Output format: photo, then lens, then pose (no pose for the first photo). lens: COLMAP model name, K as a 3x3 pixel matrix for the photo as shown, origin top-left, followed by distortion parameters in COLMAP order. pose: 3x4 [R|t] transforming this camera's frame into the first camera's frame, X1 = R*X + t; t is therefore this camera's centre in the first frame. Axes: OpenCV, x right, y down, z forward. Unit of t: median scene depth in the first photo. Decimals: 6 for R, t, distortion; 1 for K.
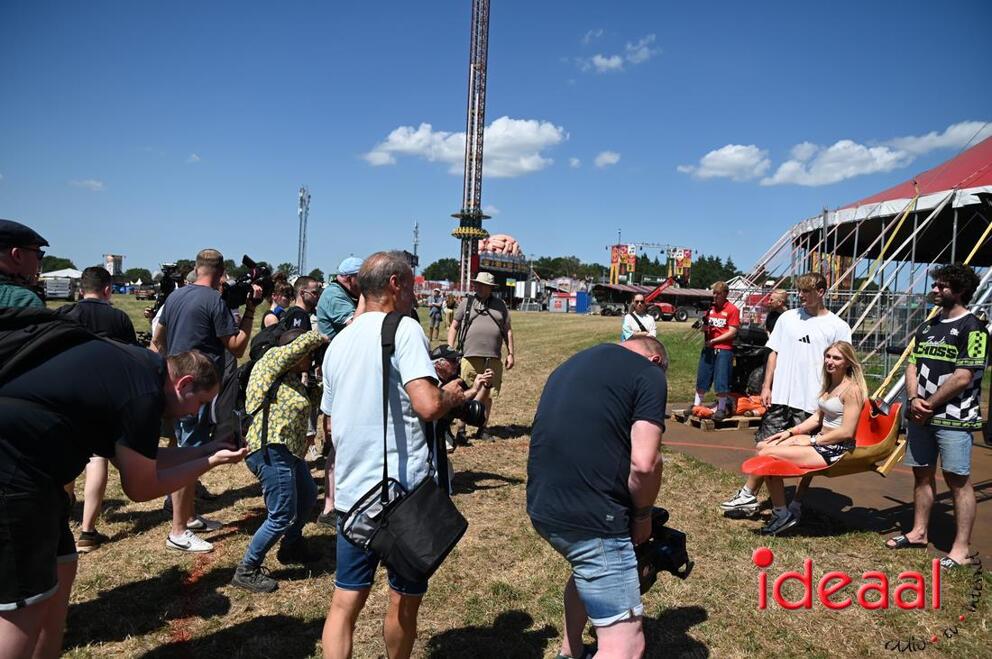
lens RADIAL K [[684.0, 0, 496.0], [0, 684.0, 329.5], [0, 0, 1]] dist [-0.106127, 0.083972]
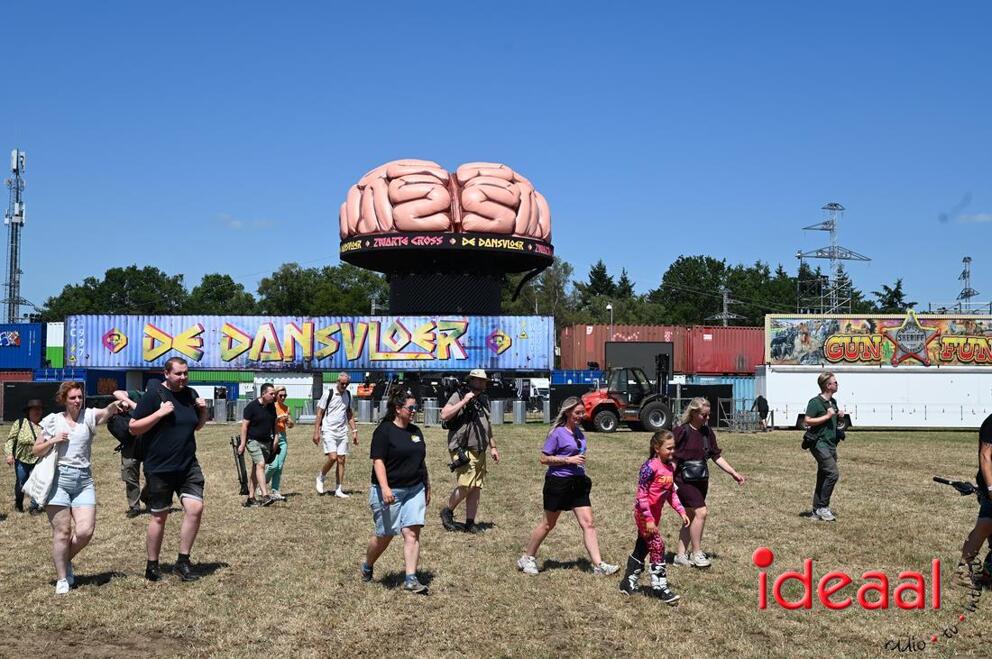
lens RADIAL K [[1342.9, 0, 496.0], [0, 1342.9, 329.5], [0, 0, 1]] dist [0.088260, 0.041755]
pose [[0.940313, -0.011795, 0.340105, -0.392487], [0.039459, 0.996437, -0.074536, -0.063017], [-0.338014, 0.083507, 0.937429, 1.070091]]
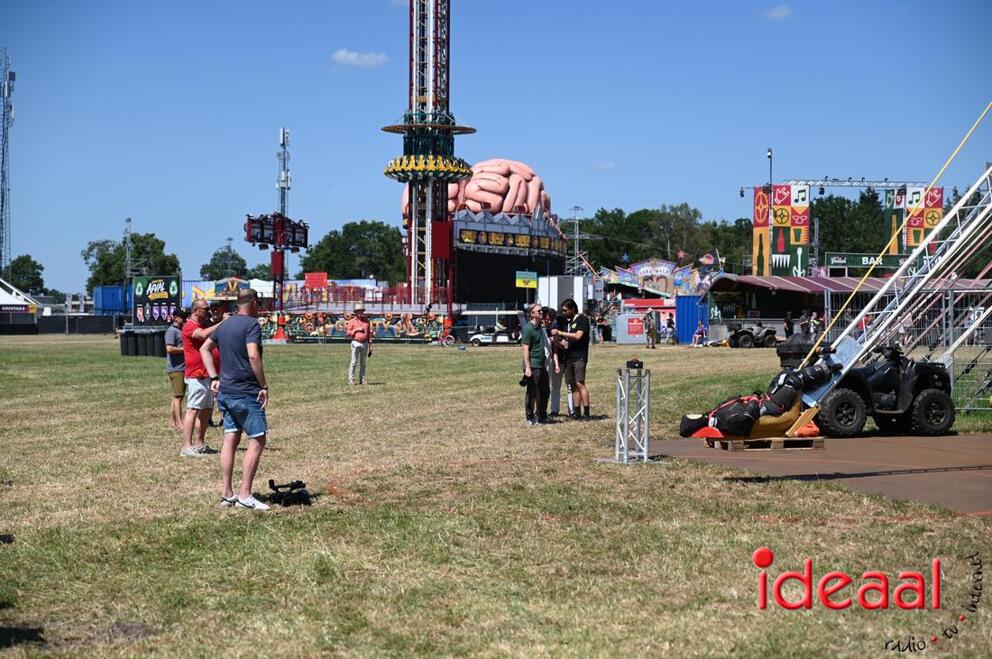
lens RADIAL K [[1795.1, 0, 496.0], [0, 1795.1, 329.5], [0, 0, 1]] dist [0.243399, 0.031897]
pose [[0.999371, -0.035330, 0.003174, -0.002088], [0.035426, 0.998637, -0.038330, 0.005799], [-0.001816, 0.038418, 0.999260, -0.134856]]
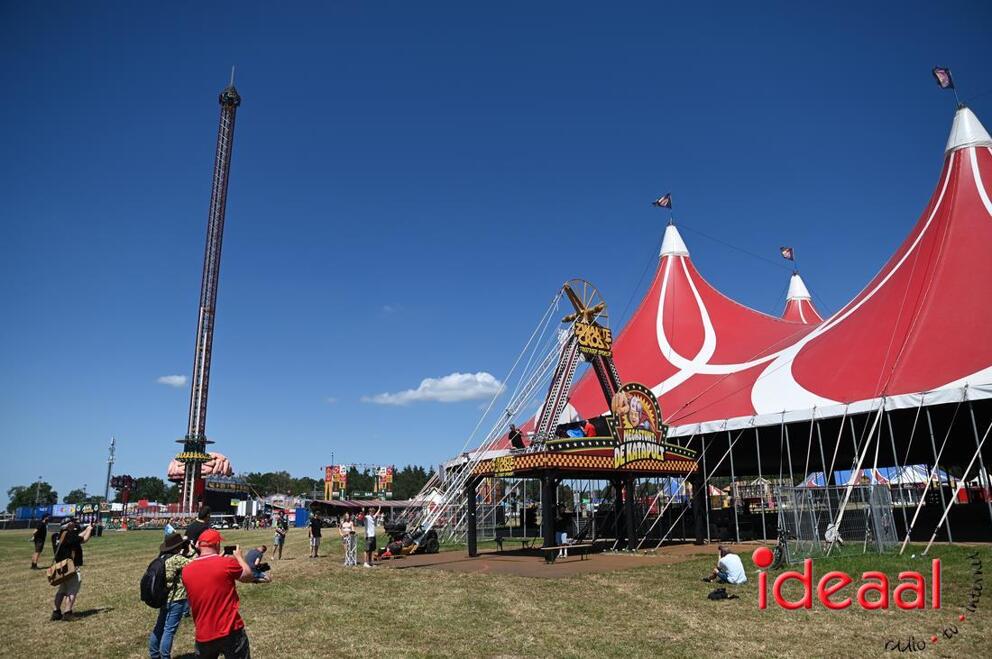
lens RADIAL K [[684.0, 0, 496.0], [0, 684.0, 329.5], [0, 0, 1]] dist [-0.106127, 0.083972]
pose [[0.913370, 0.044637, 0.404676, -0.039473], [0.079334, 0.955405, -0.284443, 0.005695], [-0.399327, 0.291906, 0.869097, -0.176317]]
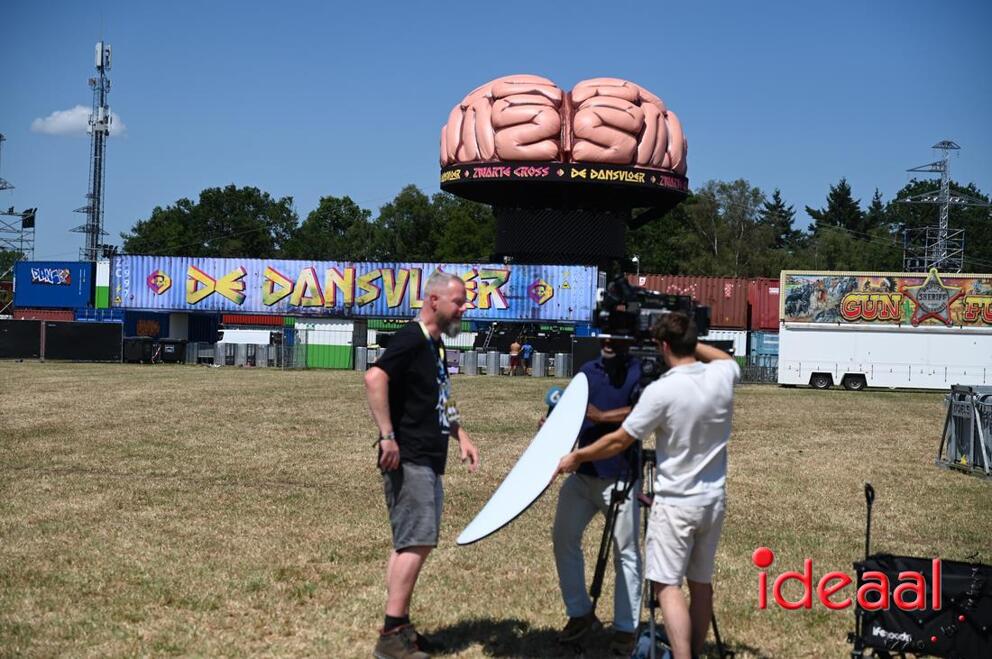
lens RADIAL K [[1862.4, 0, 496.0], [0, 1862.4, 329.5], [0, 0, 1]] dist [0.306361, -0.137013]
pose [[0.979959, -0.001587, 0.199191, -0.361452], [0.010112, 0.999075, -0.041788, -0.050416], [-0.198940, 0.042965, 0.979069, 0.804859]]
